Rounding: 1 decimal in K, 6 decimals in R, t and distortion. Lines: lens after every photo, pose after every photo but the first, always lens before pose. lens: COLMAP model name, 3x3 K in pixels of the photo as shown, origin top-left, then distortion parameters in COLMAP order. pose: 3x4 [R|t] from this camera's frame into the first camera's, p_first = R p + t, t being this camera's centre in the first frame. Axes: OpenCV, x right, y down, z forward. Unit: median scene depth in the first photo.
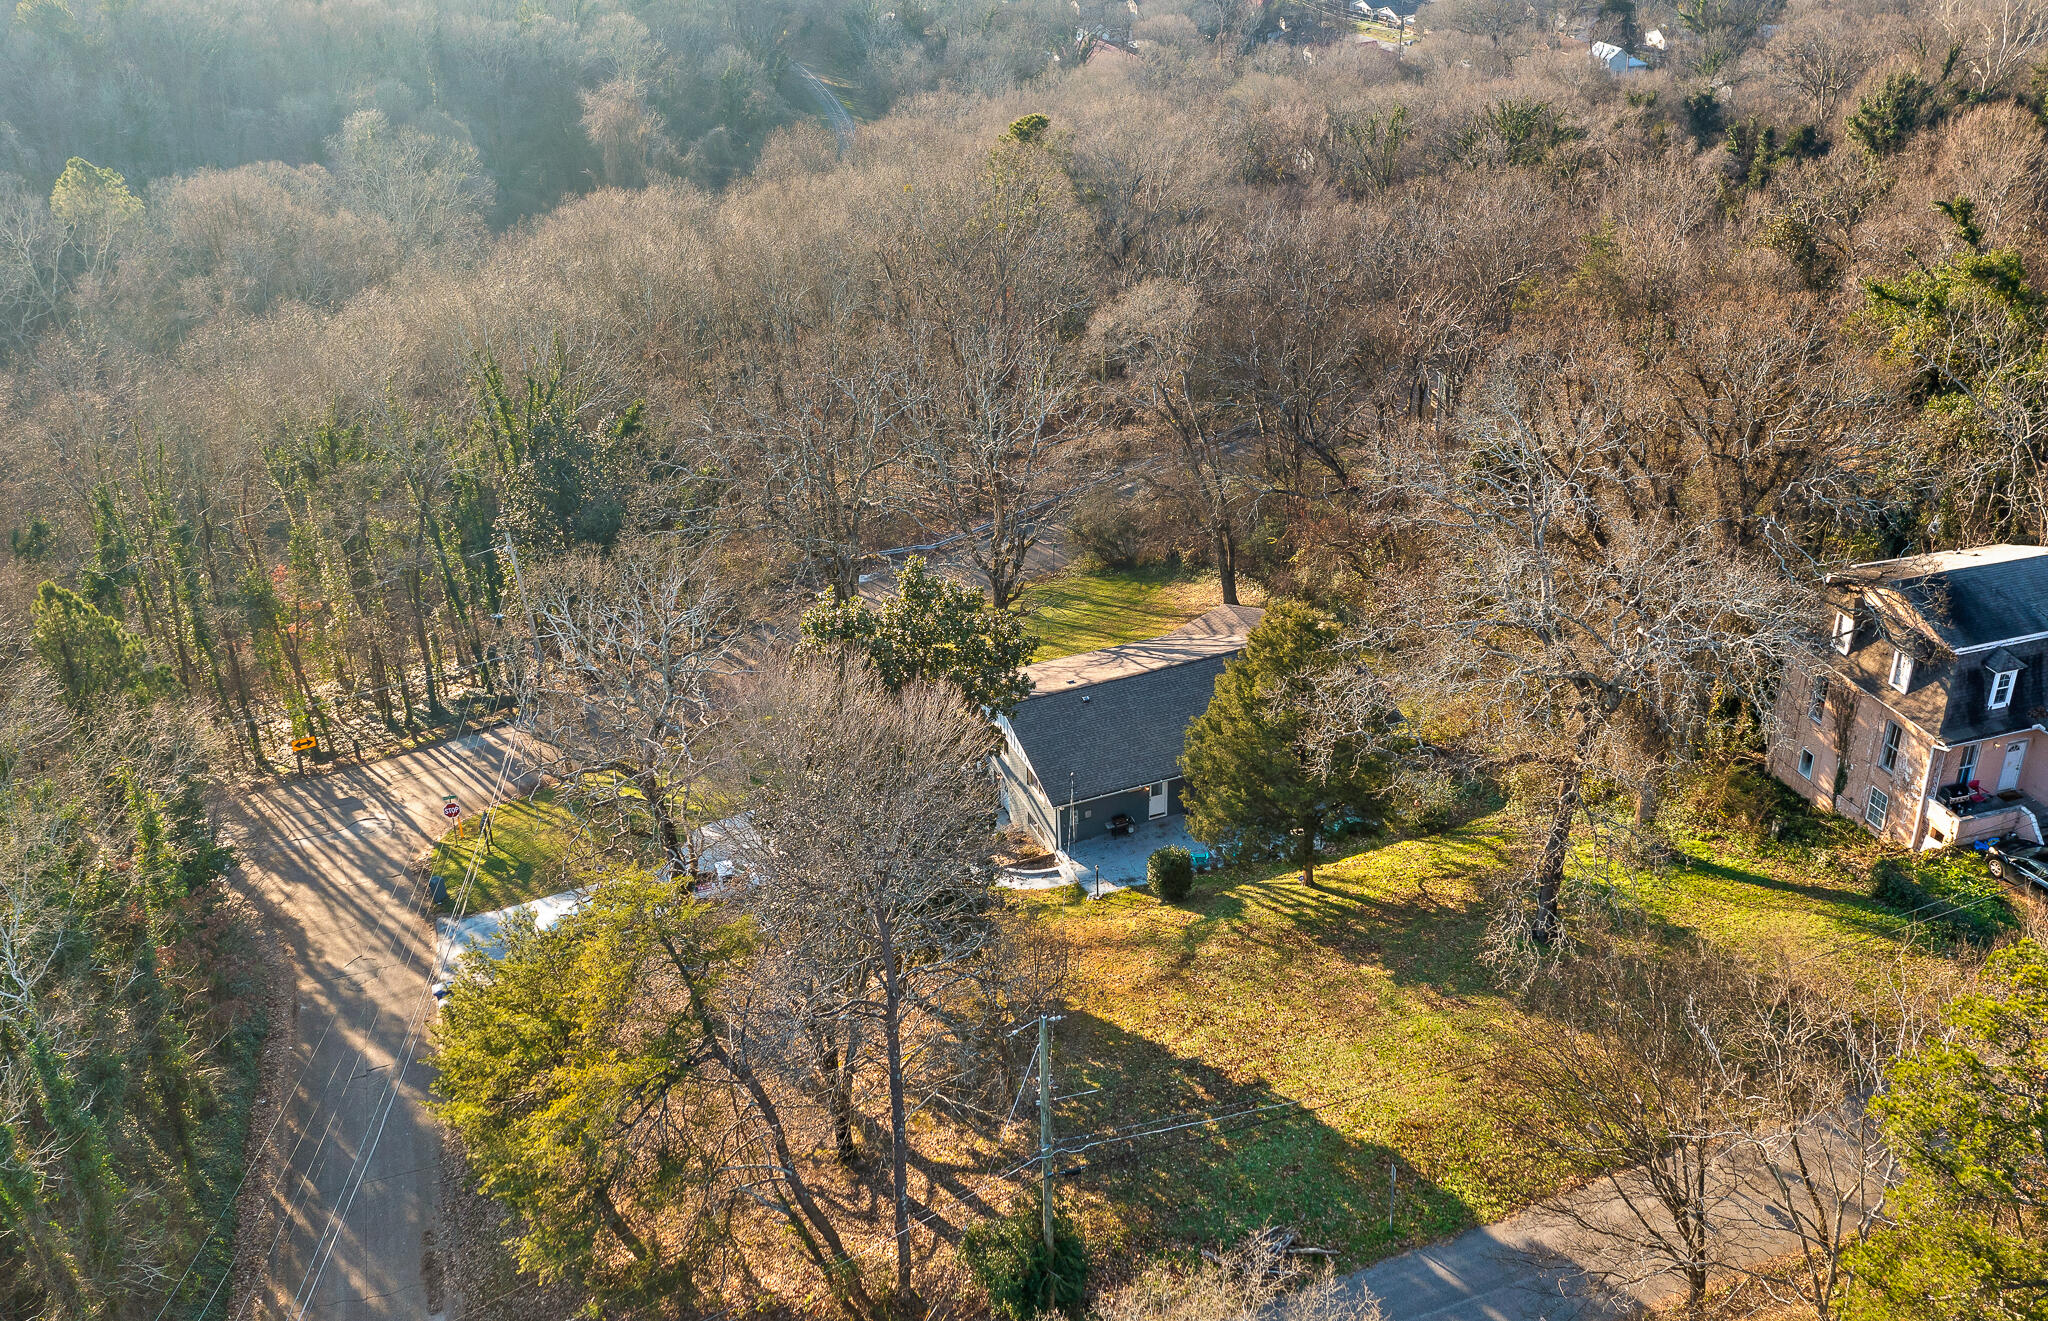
lens RADIAL K [[1883.4, 0, 1039.4], [0, 1883.4, 671.3], [0, 0, 1]] dist [0.007360, 0.000000]
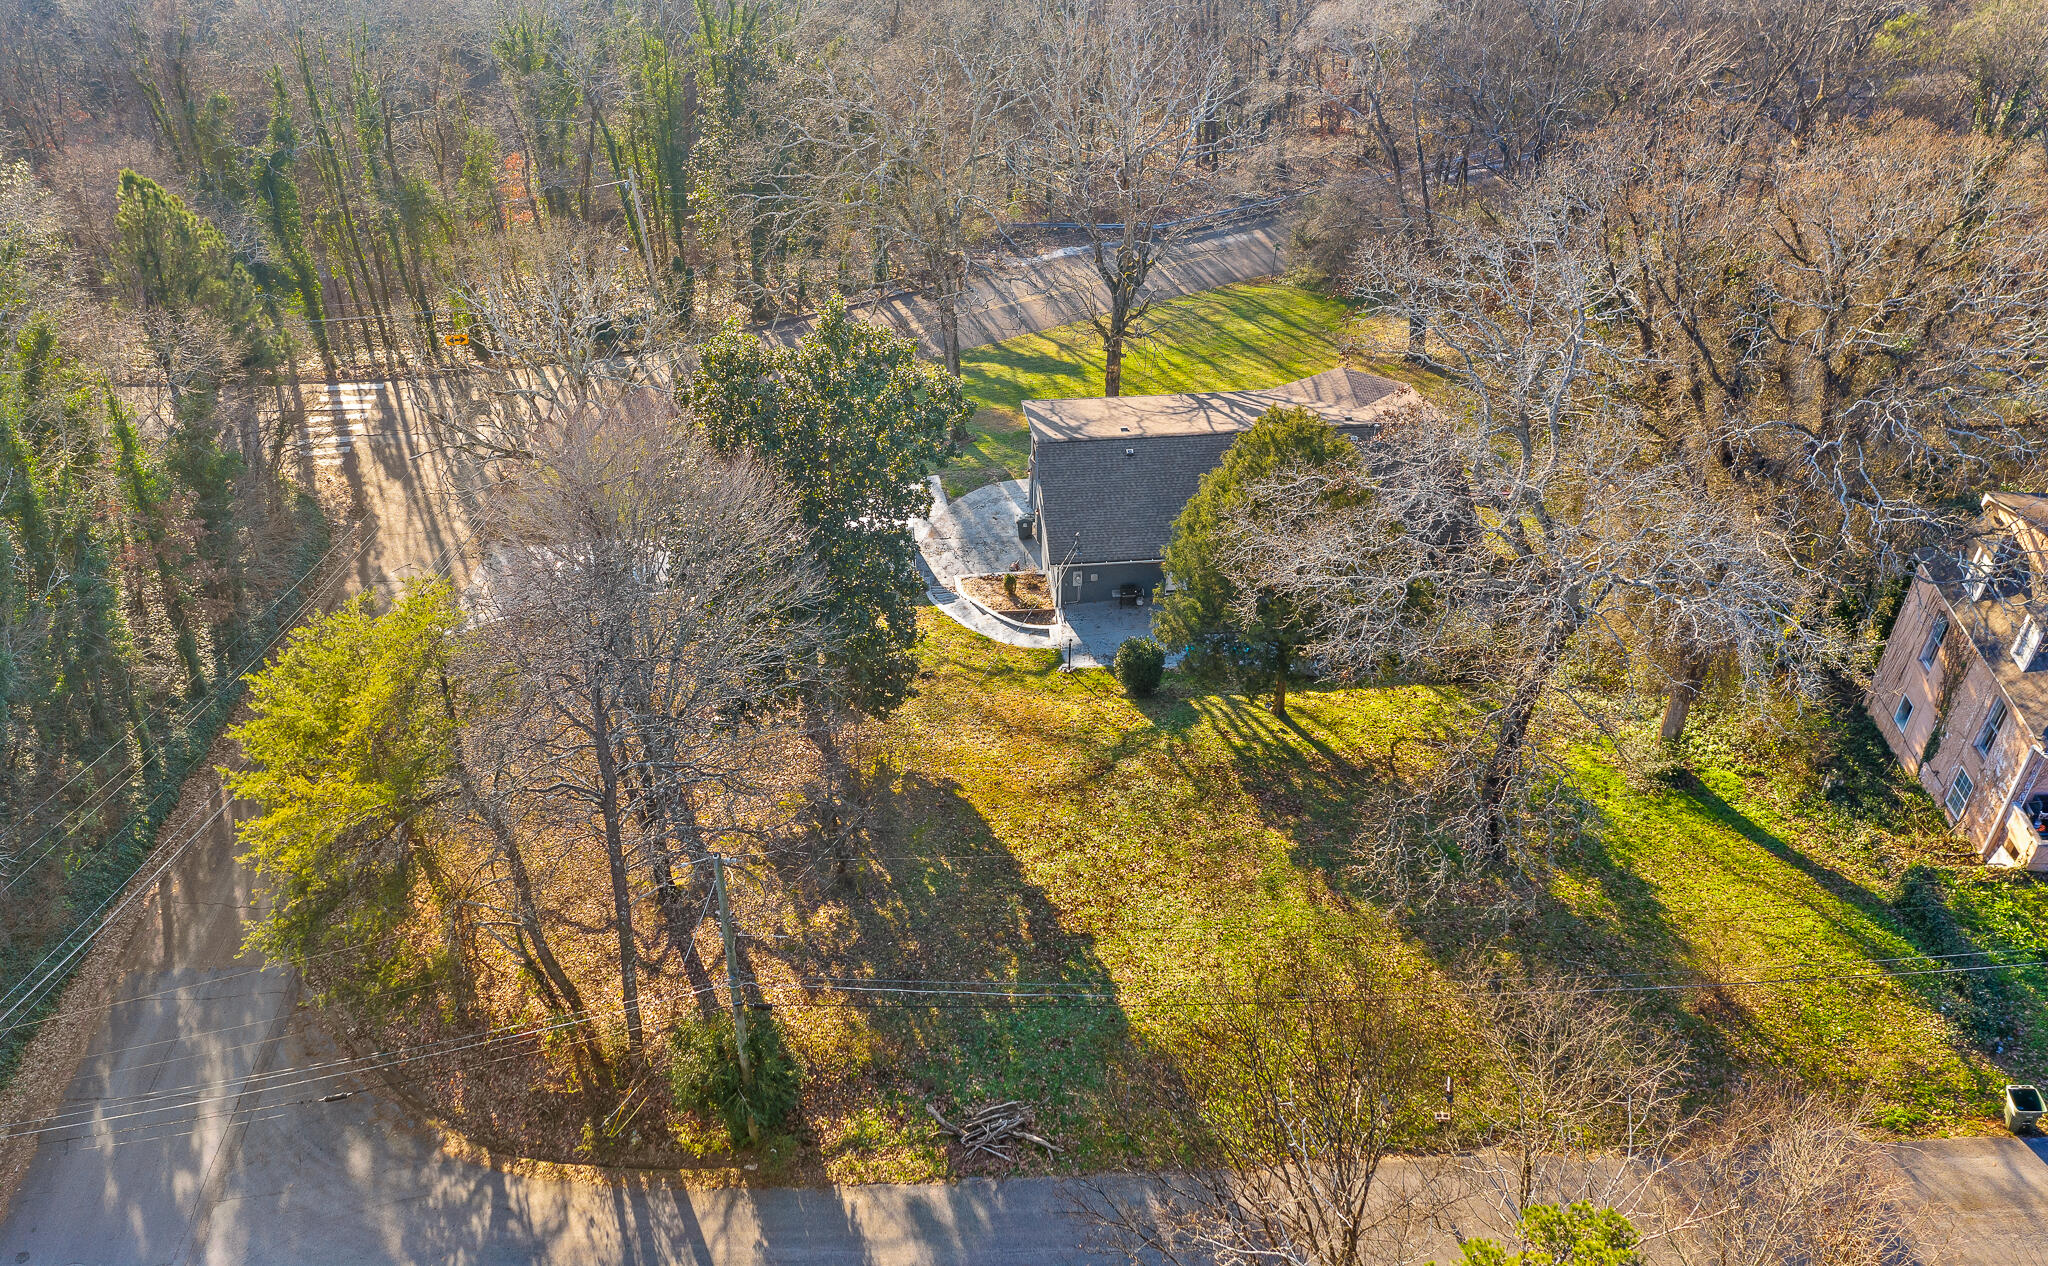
lens RADIAL K [[1782.2, 0, 919.9], [0, 1782.2, 651.6], [0, 0, 1]] dist [-0.005536, 0.006437]
pose [[0.941208, 0.216377, -0.259439, 0.203522], [-0.158082, 0.960786, 0.227815, -0.085782], [0.298559, -0.173409, 0.938505, 0.159795]]
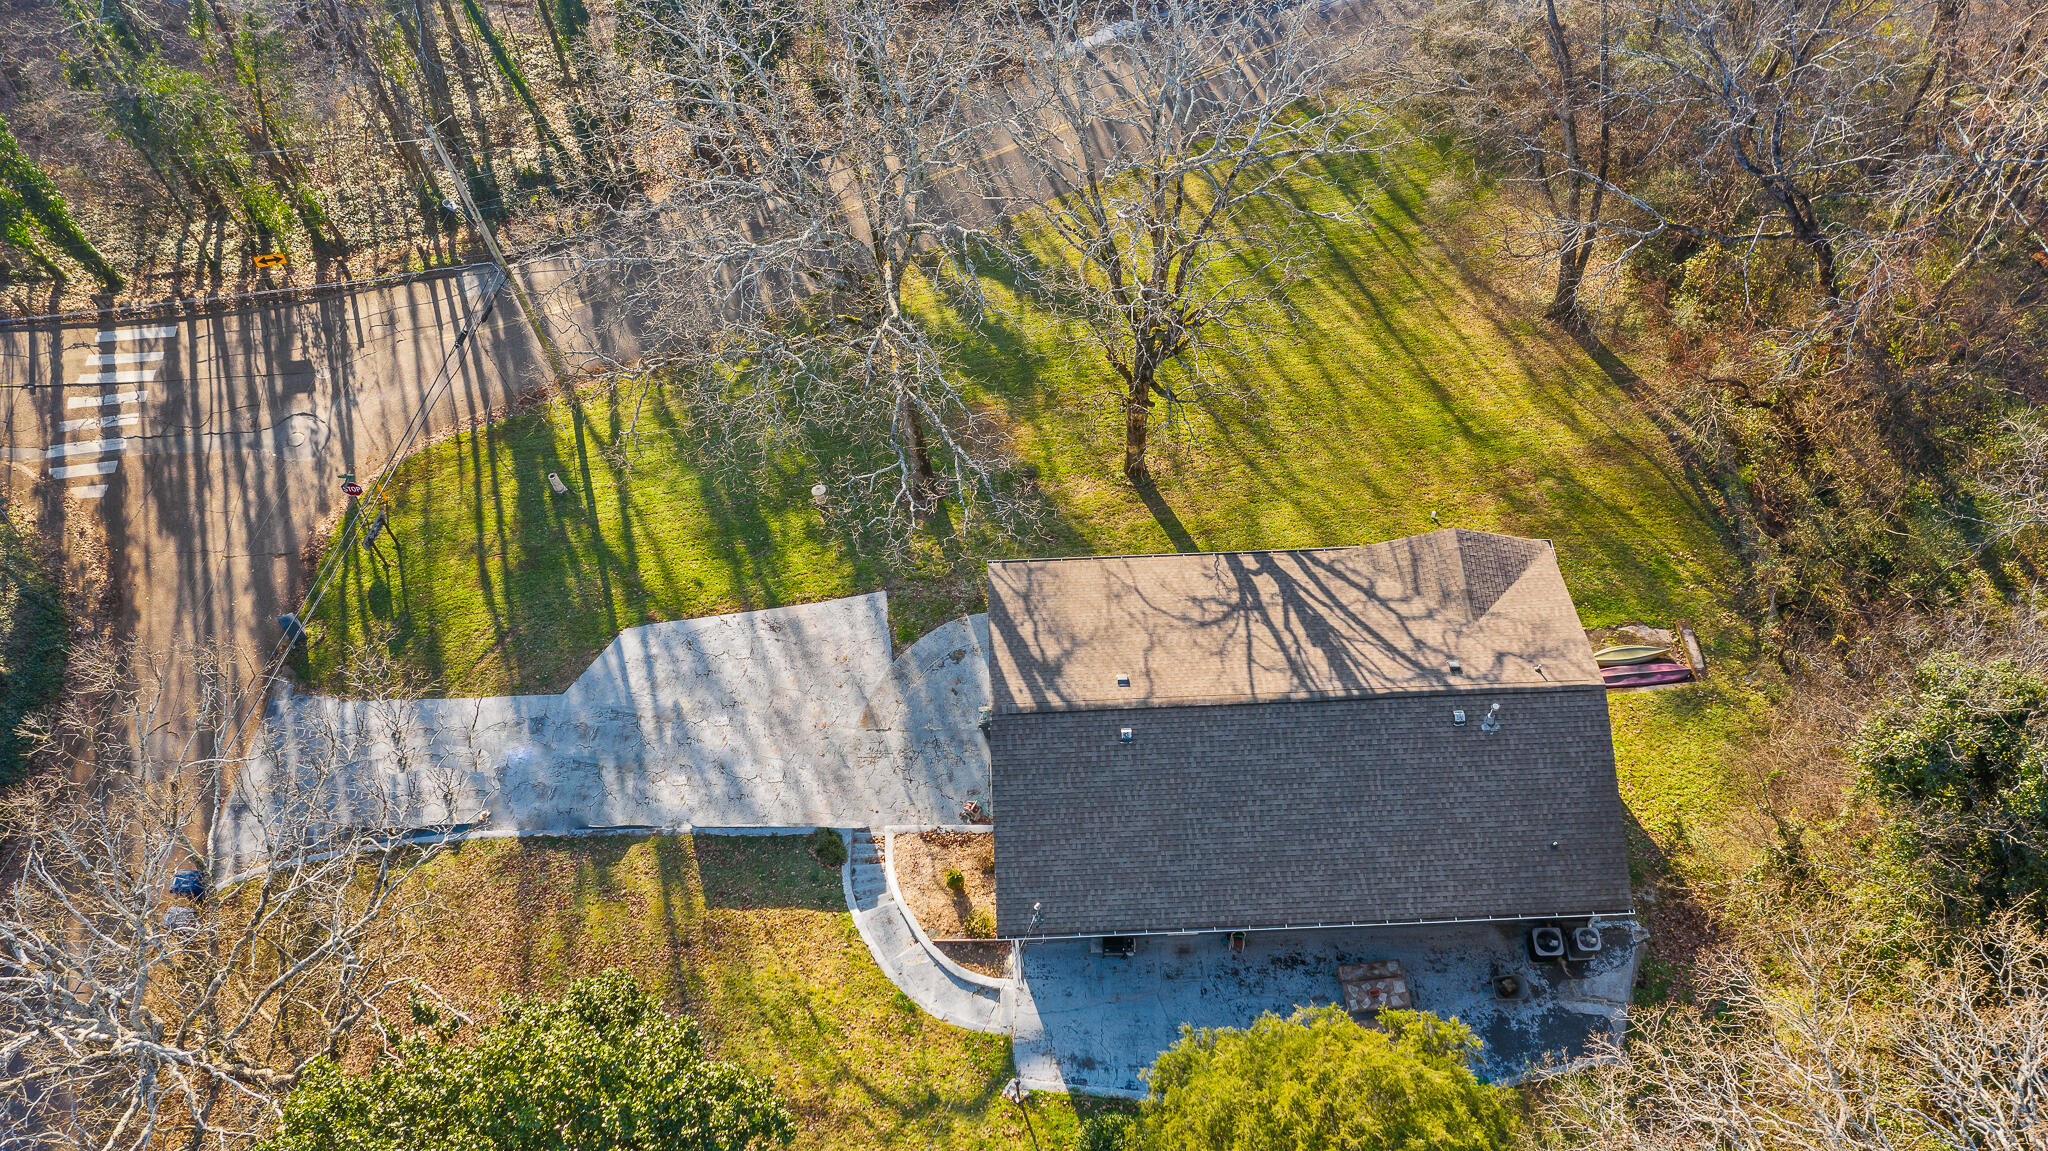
lens RADIAL K [[1634.0, 0, 1014.8], [0, 1634.0, 586.0], [0, 0, 1]] dist [-0.007867, 0.015253]
pose [[0.934775, 0.303412, -0.184761, 0.087238], [-0.164760, 0.831075, 0.531196, -0.358535], [0.314721, -0.466107, 0.826858, 0.657802]]
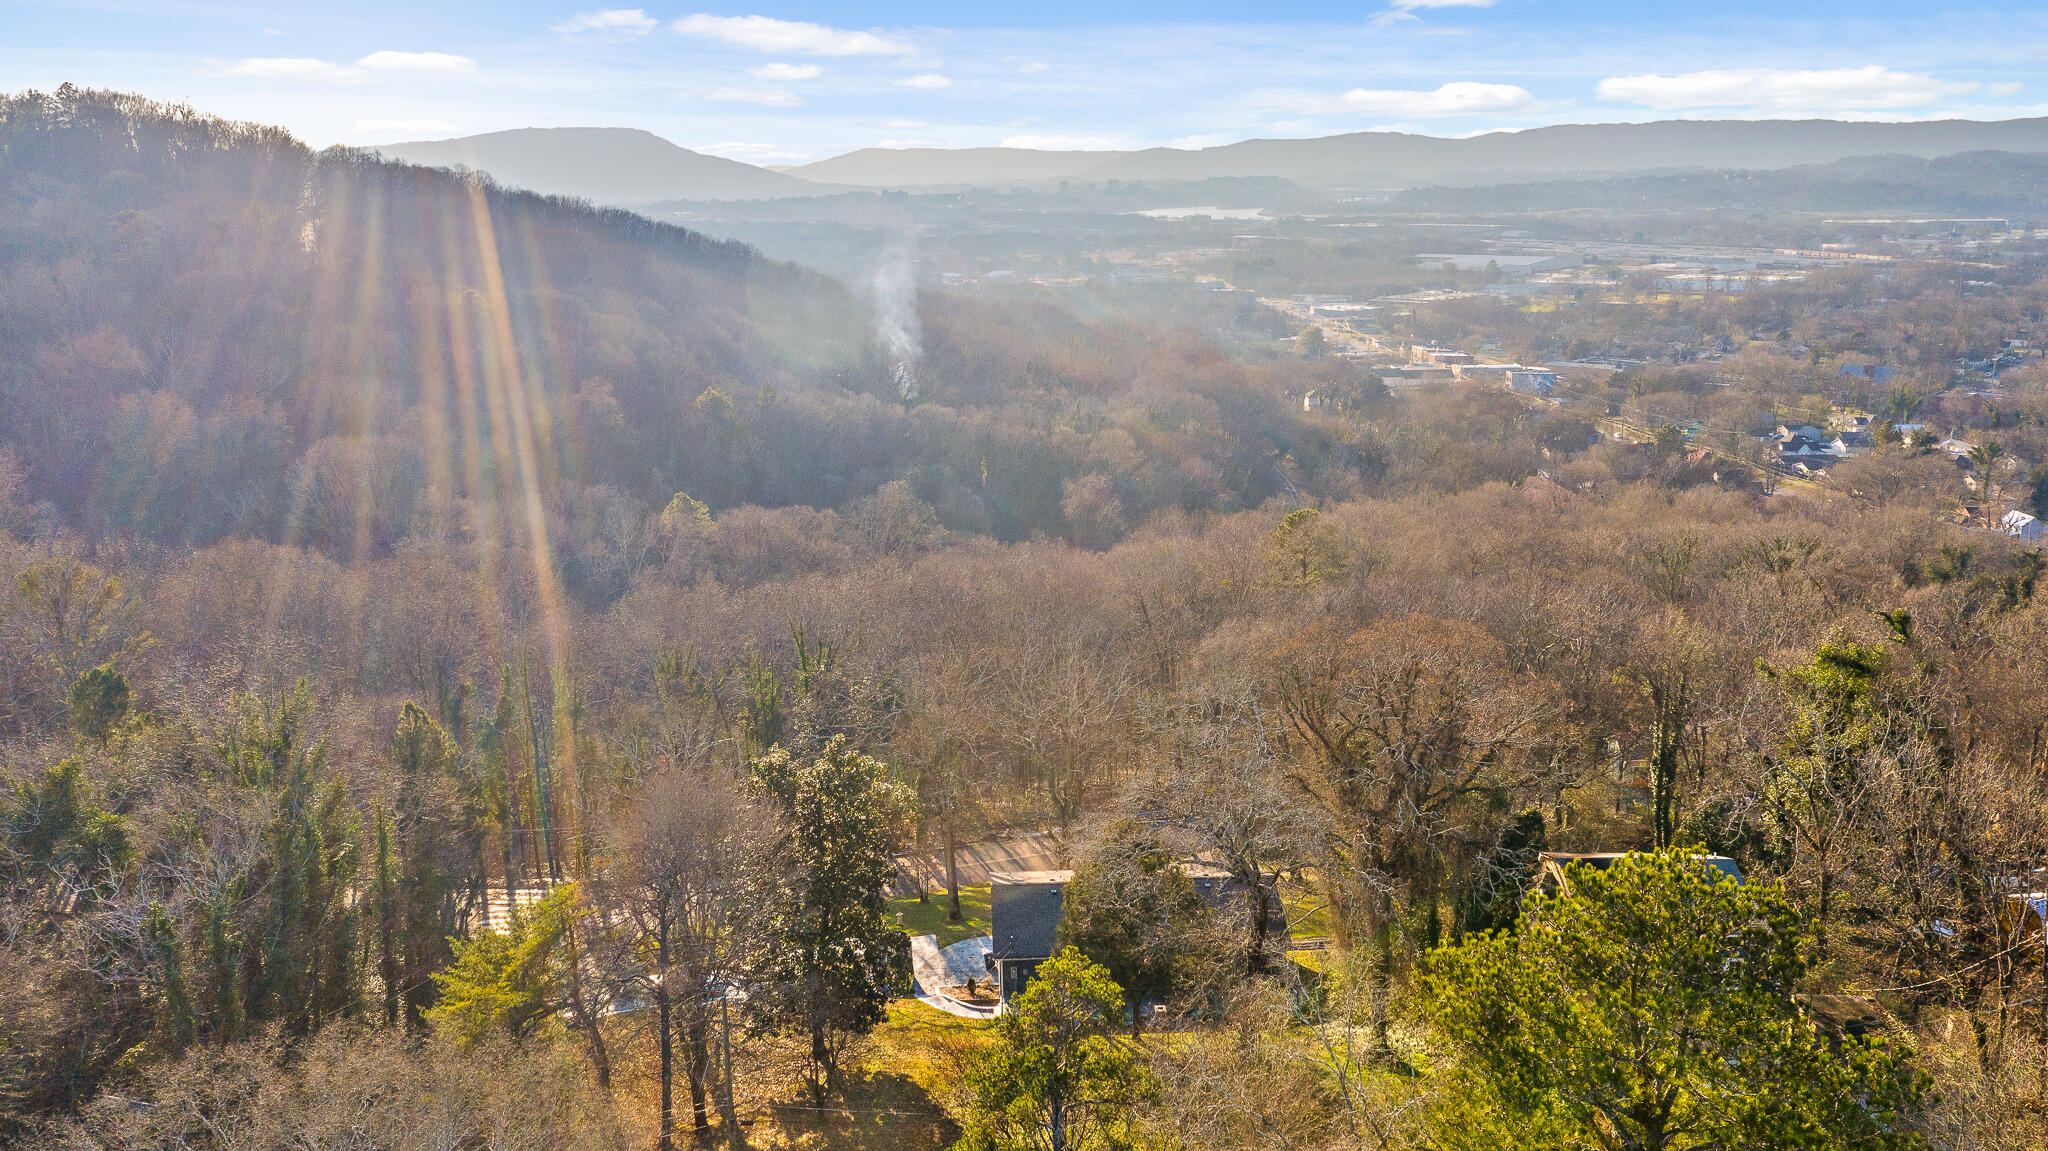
lens RADIAL K [[1634.0, 0, 1021.9], [0, 1634.0, 578.6], [0, 0, 1]] dist [-0.007867, 0.015253]
pose [[0.936242, 0.089120, -0.339866, 0.442196], [-0.172397, 0.959374, -0.223340, 0.075353], [0.306154, 0.267692, 0.913570, -0.154279]]
